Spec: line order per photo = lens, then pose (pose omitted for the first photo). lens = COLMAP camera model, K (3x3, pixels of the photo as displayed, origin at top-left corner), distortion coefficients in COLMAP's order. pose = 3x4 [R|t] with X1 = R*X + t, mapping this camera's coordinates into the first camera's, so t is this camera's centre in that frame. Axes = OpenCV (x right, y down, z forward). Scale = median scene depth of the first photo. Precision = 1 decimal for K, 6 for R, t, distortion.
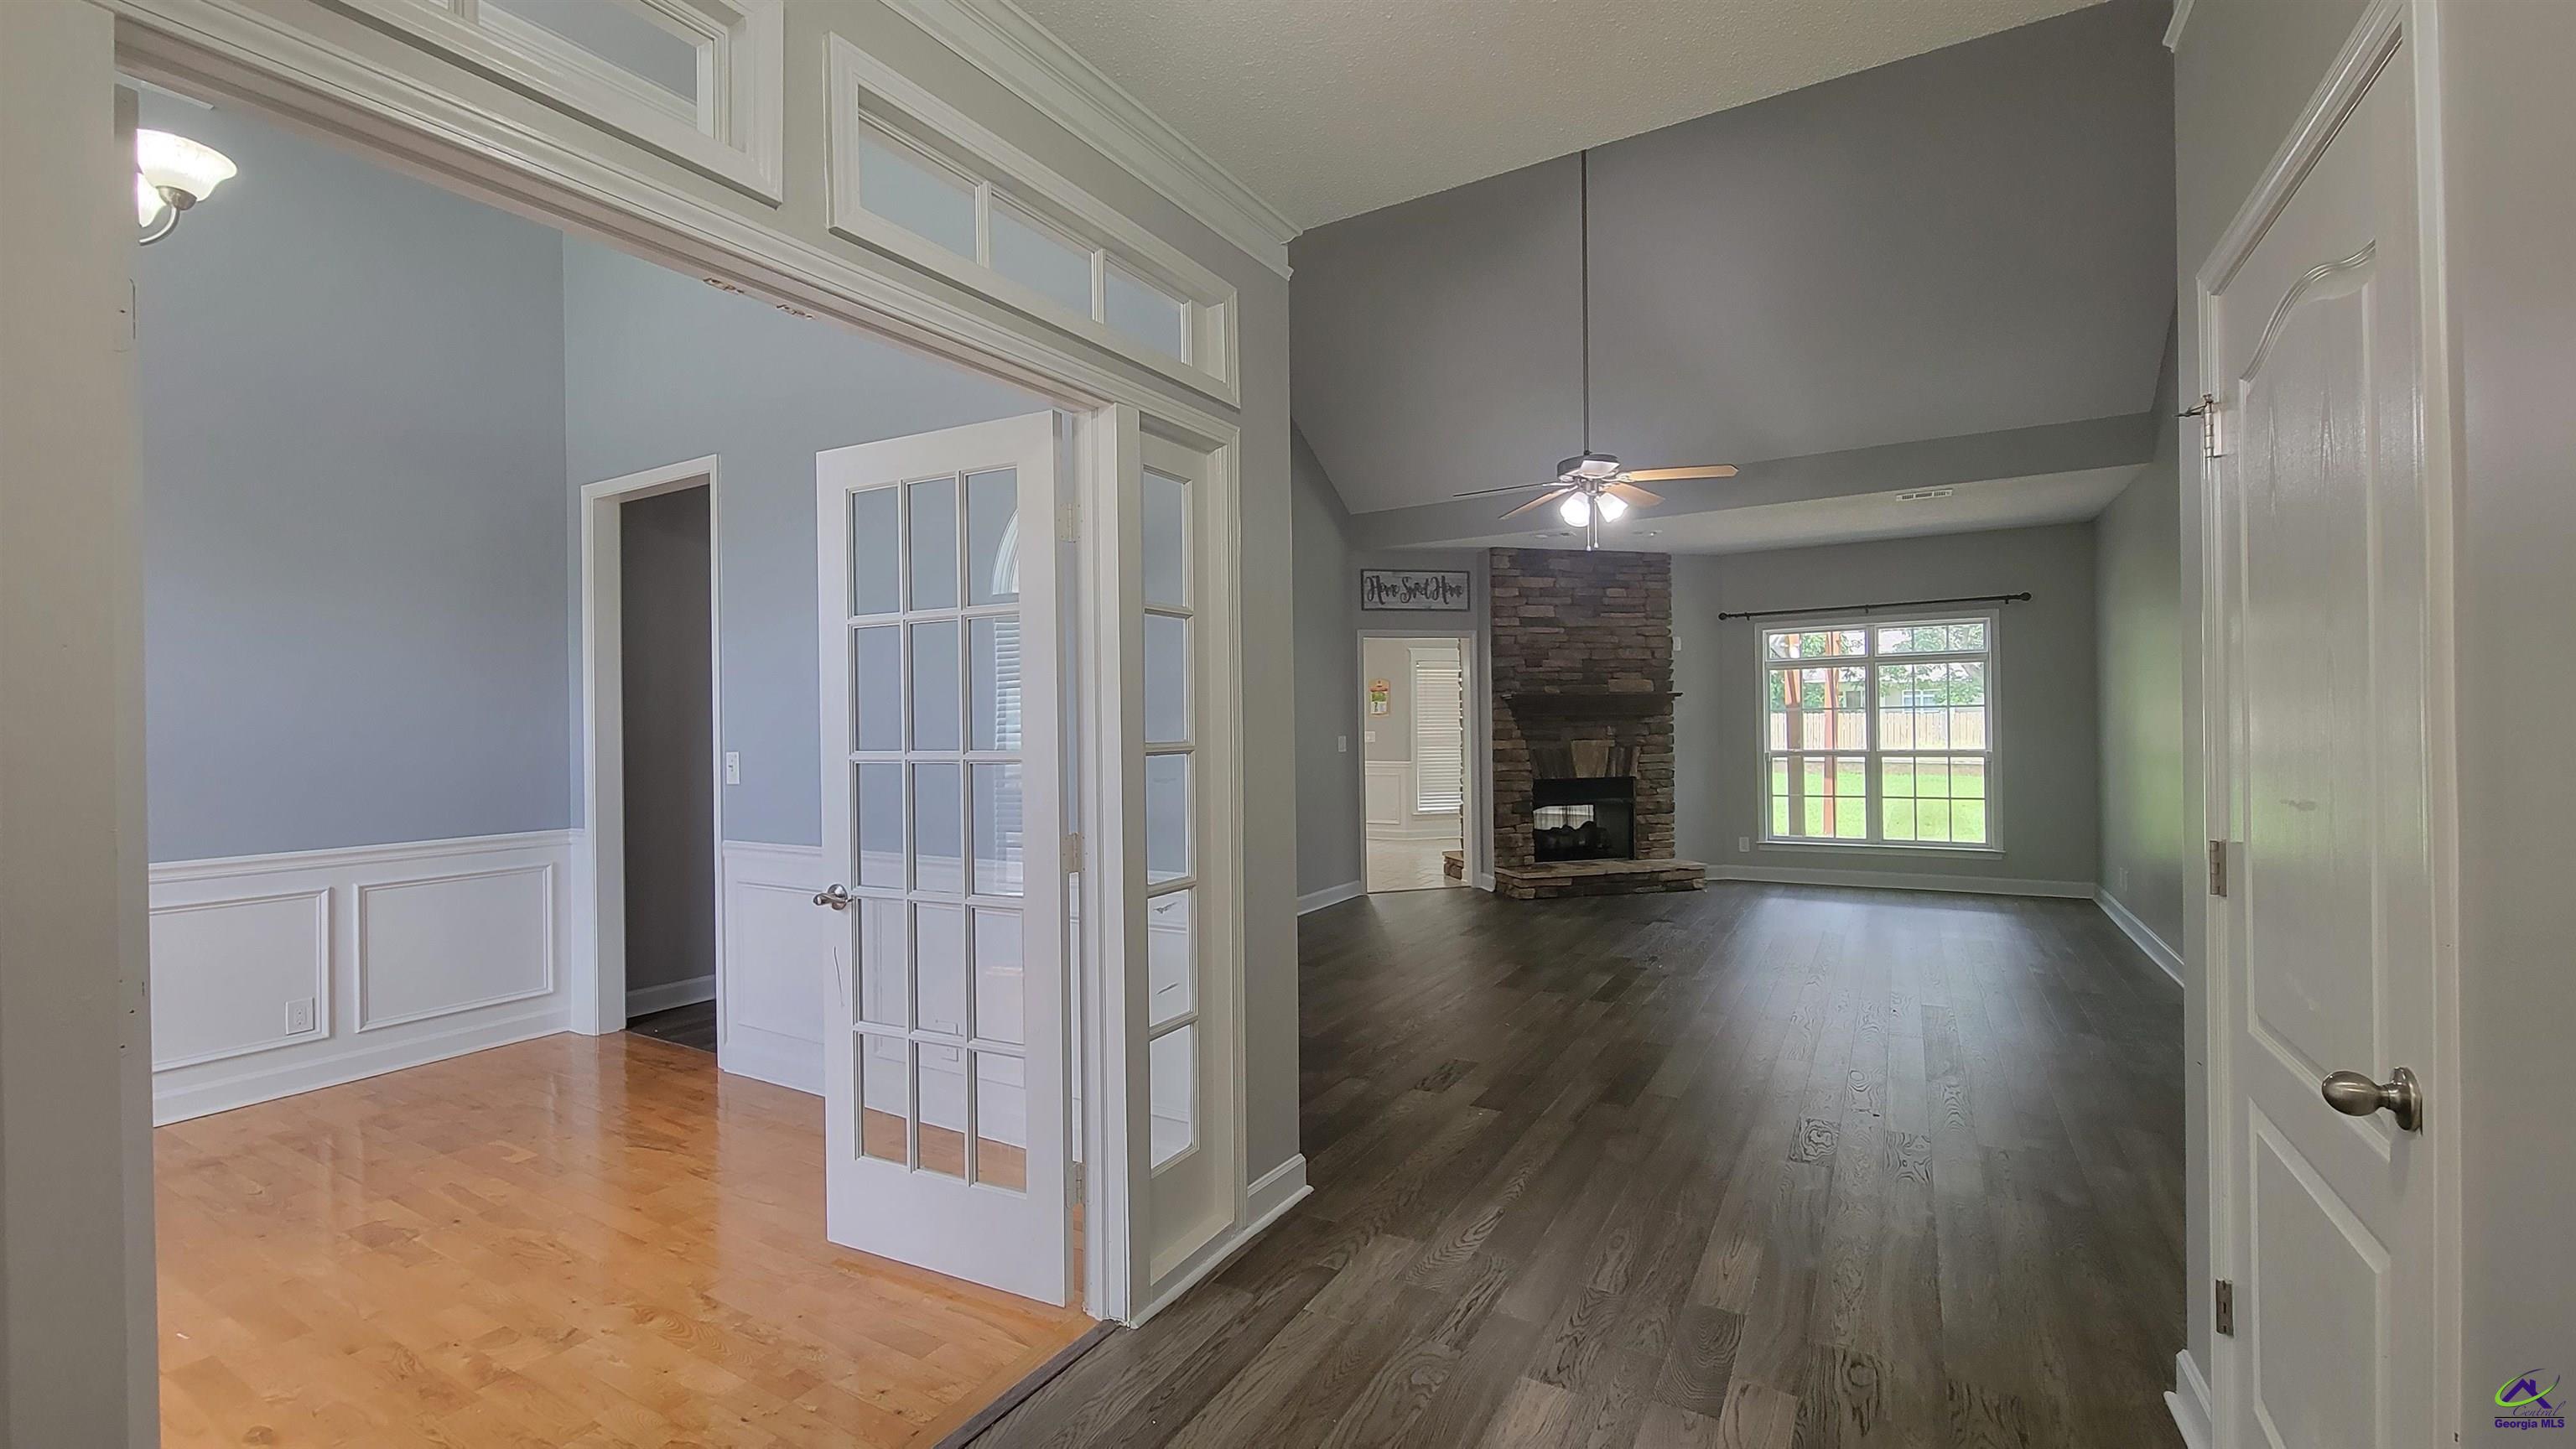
lens RADIAL K [[1053.2, 0, 1292.2], [0, 1053.2, 726.2], [0, 0, 1]] dist [-0.001458, -0.000348]
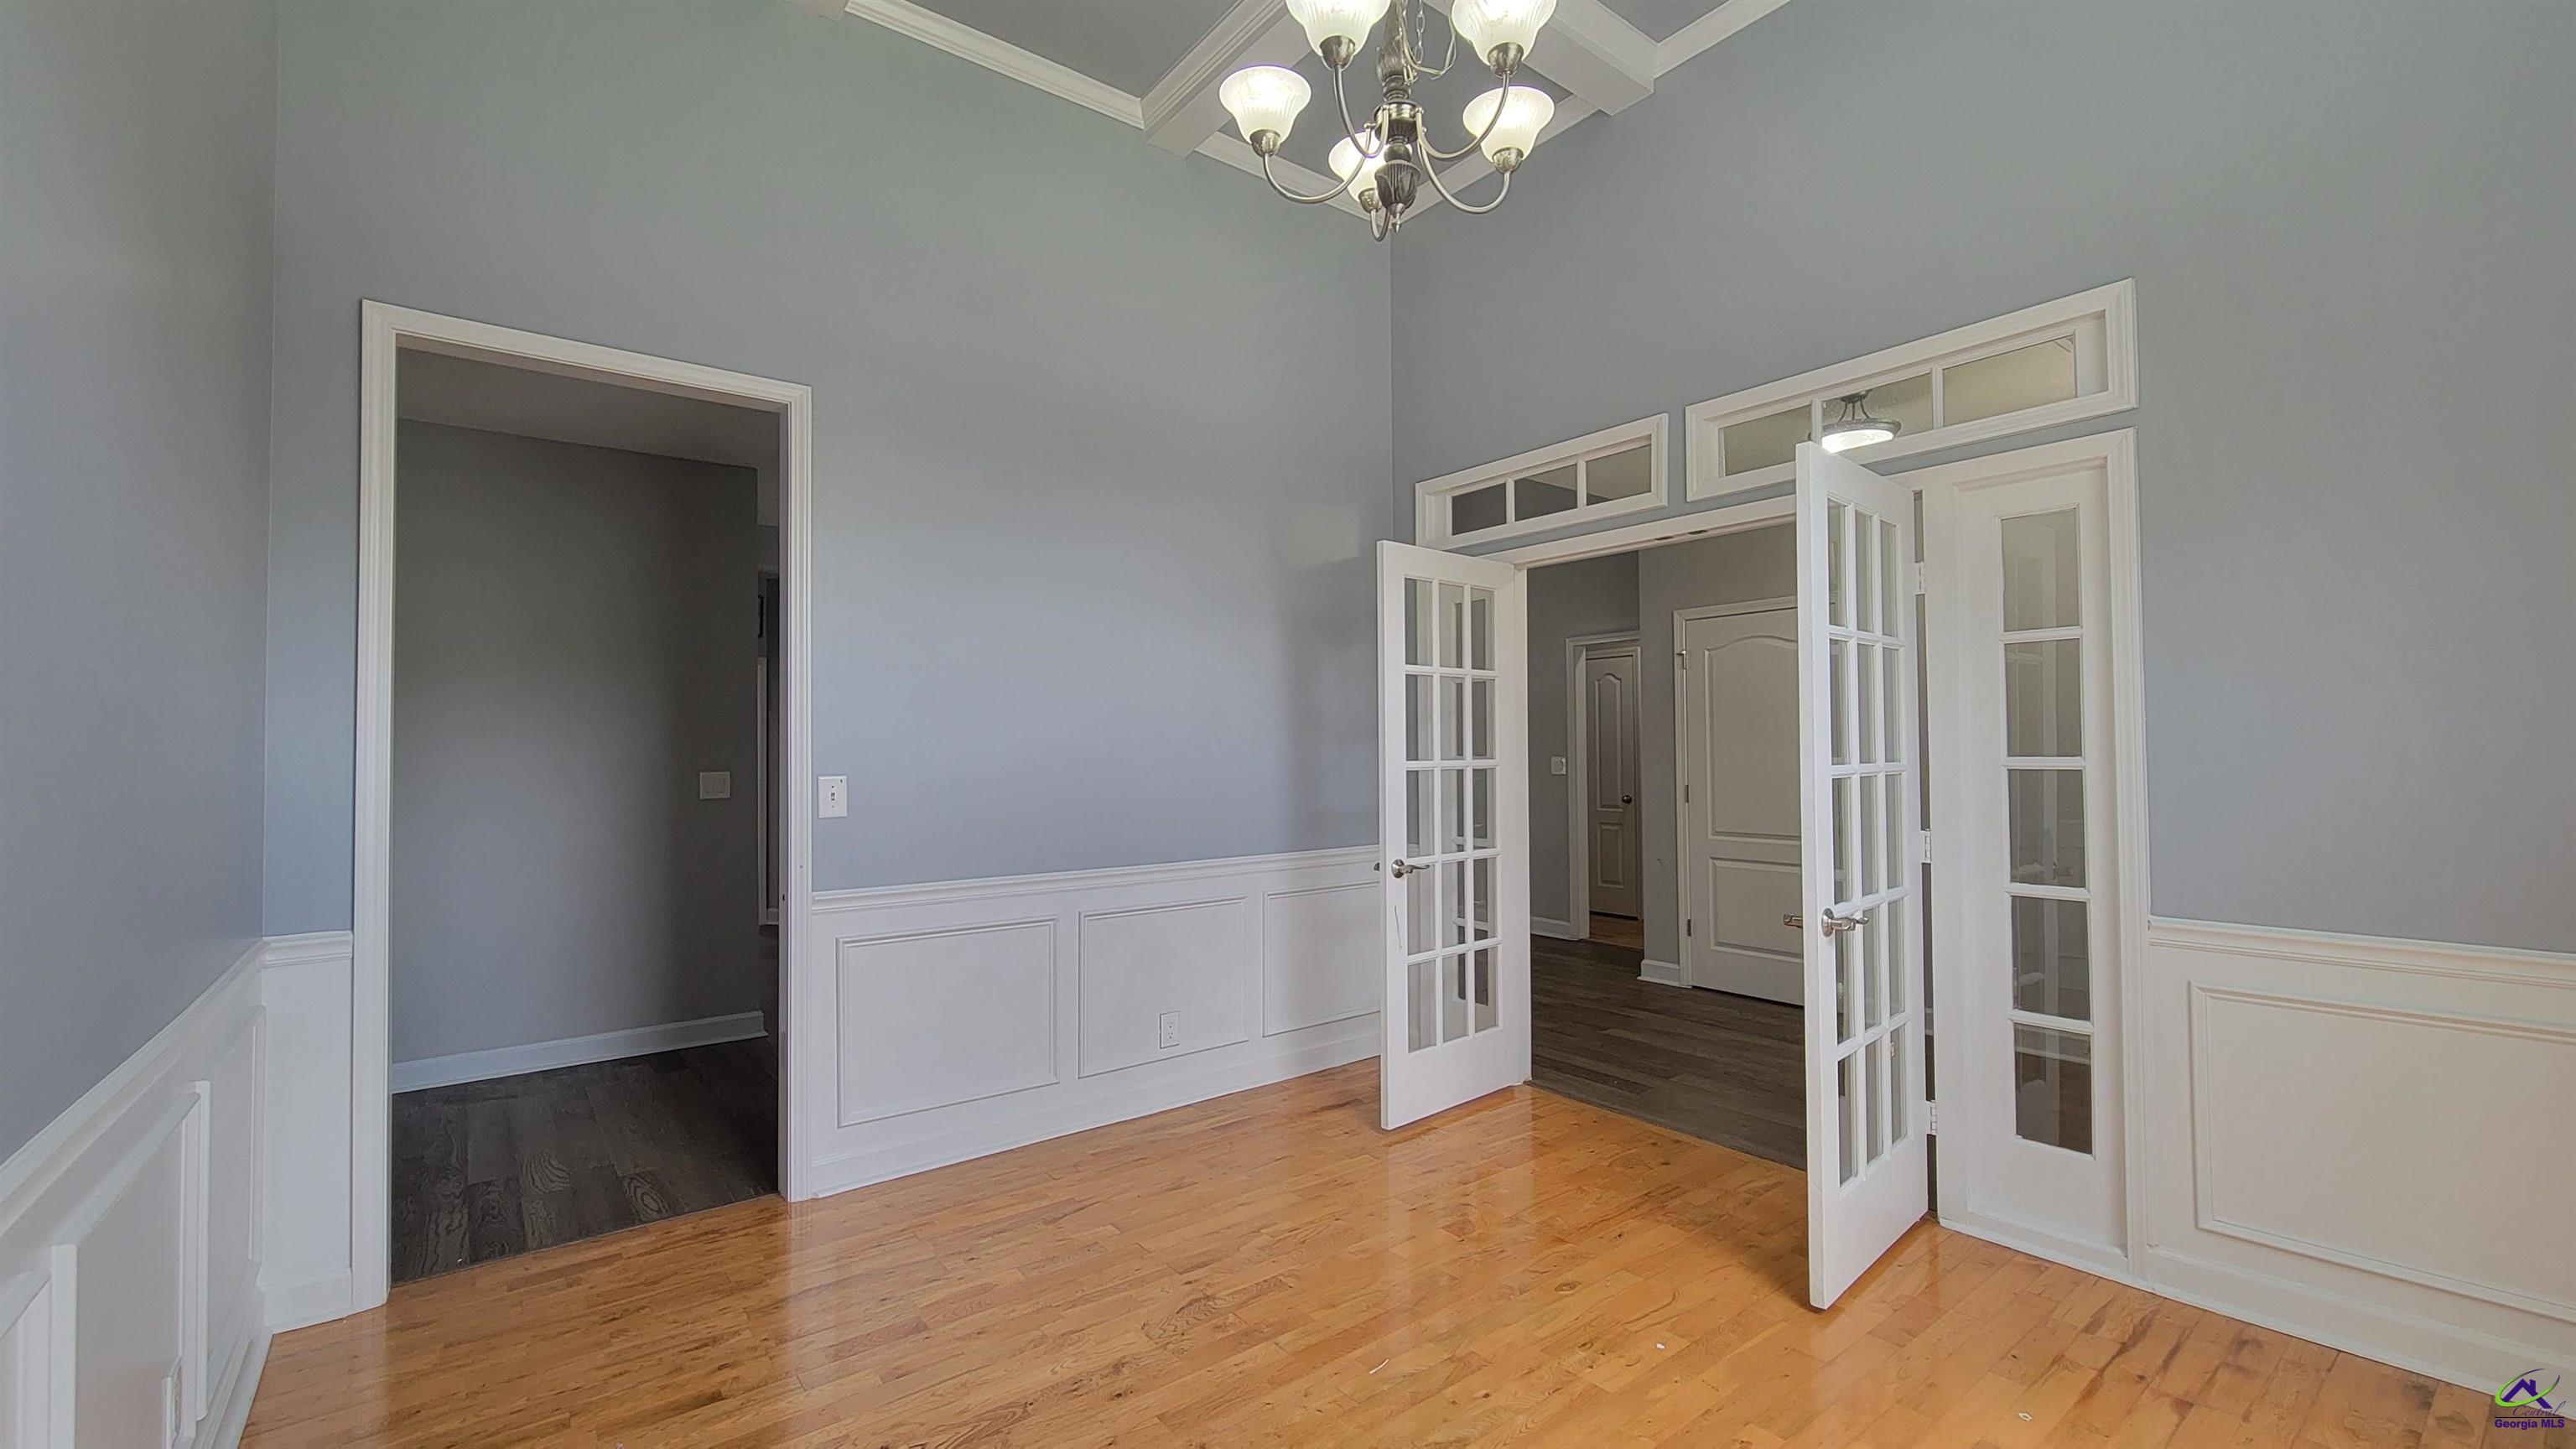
lens RADIAL K [[1053.2, 0, 1290.1], [0, 1053.2, 728.4], [0, 0, 1]] dist [-0.001458, -0.000348]
pose [[0.367622, 0.030122, 0.929487, -1.127199], [0.002301, 0.999443, -0.033299, 0.015866], [-0.929973, 0.014381, 0.367347, 0.399629]]
